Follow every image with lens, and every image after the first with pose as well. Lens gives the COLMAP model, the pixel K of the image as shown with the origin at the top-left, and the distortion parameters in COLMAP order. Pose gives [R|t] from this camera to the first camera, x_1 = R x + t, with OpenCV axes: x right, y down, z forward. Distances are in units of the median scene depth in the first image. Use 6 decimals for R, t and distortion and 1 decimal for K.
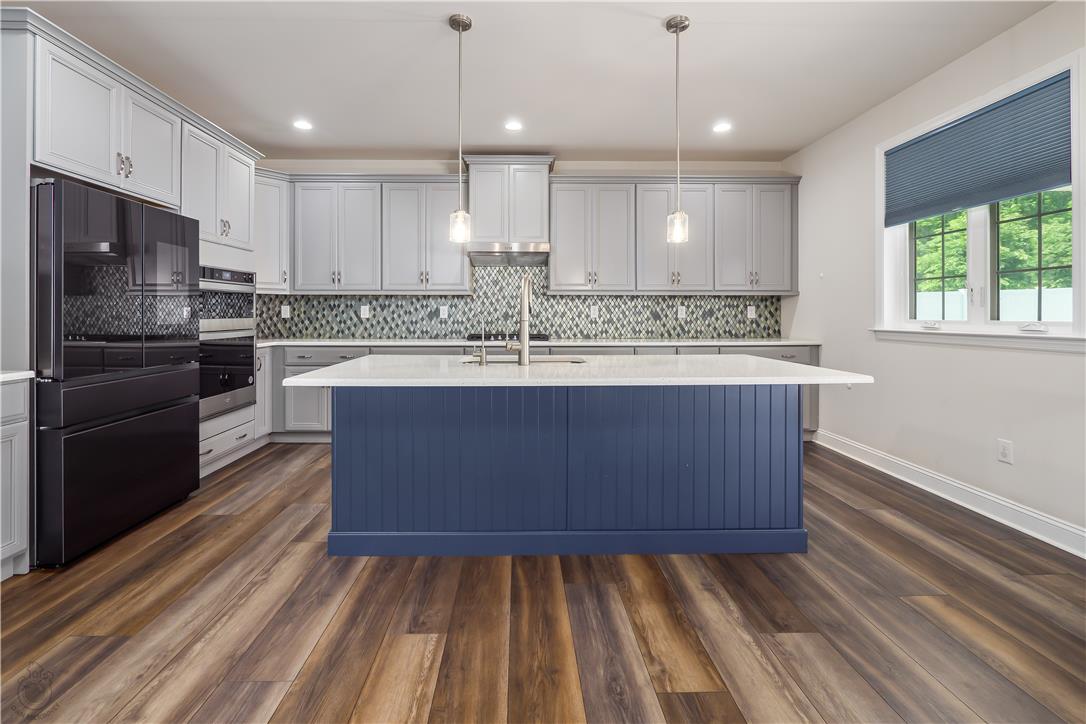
lens RADIAL K [[460.9, 0, 533.7], [0, 460.9, 316.4], [0, 0, 1]] dist [-0.002728, -0.000359]
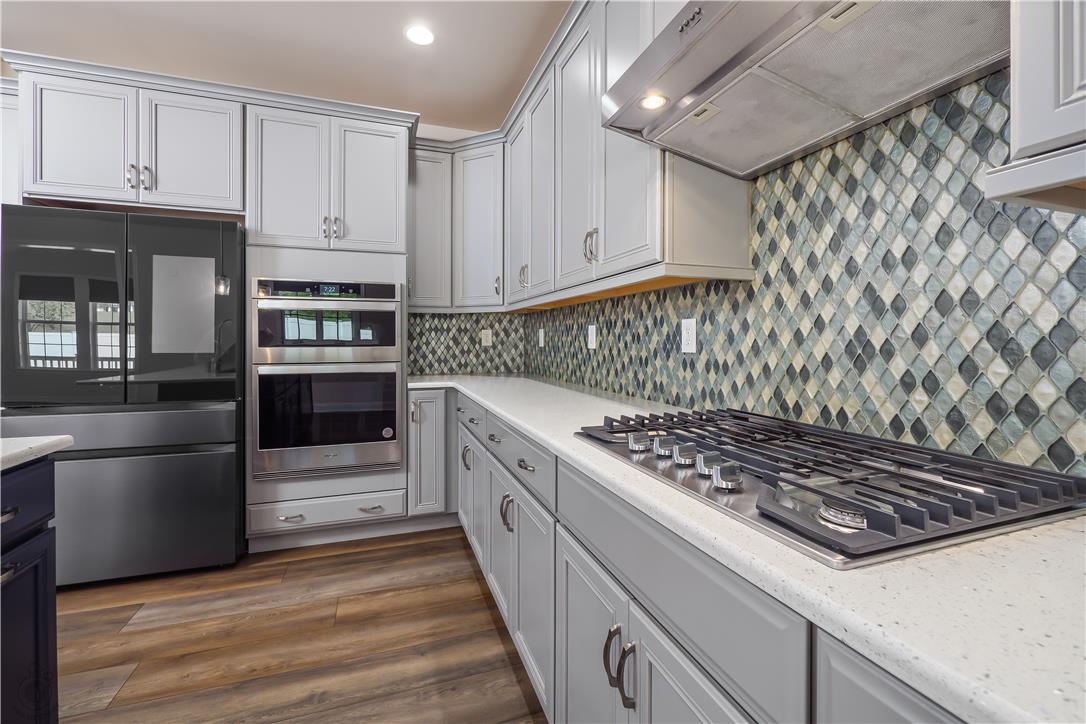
lens RADIAL K [[459.4, 0, 541.2], [0, 459.4, 343.7], [0, 0, 1]] dist [-0.001420, -0.000170]
pose [[0.298681, 0.005829, -0.954335, 0.110473], [-0.006250, 0.999972, 0.004152, -0.004028], [0.954333, 0.004725, 0.298709, 0.788216]]
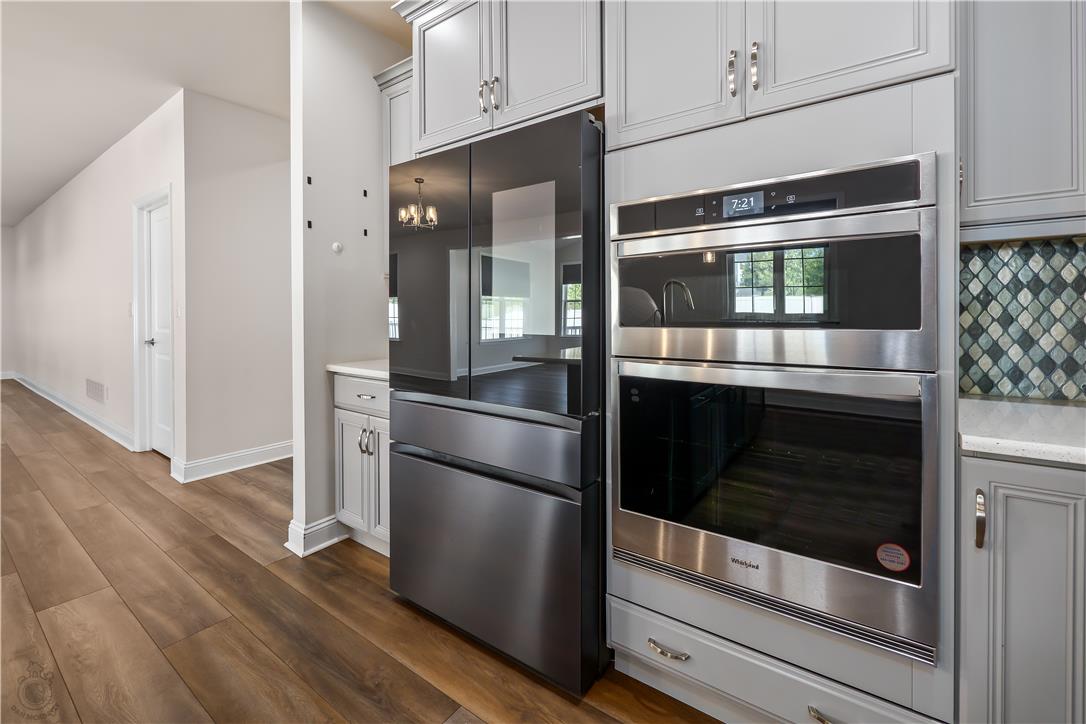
lens RADIAL K [[460.9, 0, 533.7], [0, 460.9, 316.4], [0, 0, 1]] dist [-0.002728, -0.000359]
pose [[-0.616852, 0.005692, -0.787059, -0.211264], [-0.000445, 0.999971, 0.007580, -0.004880], [0.787079, 0.005026, -0.616832, 0.776806]]
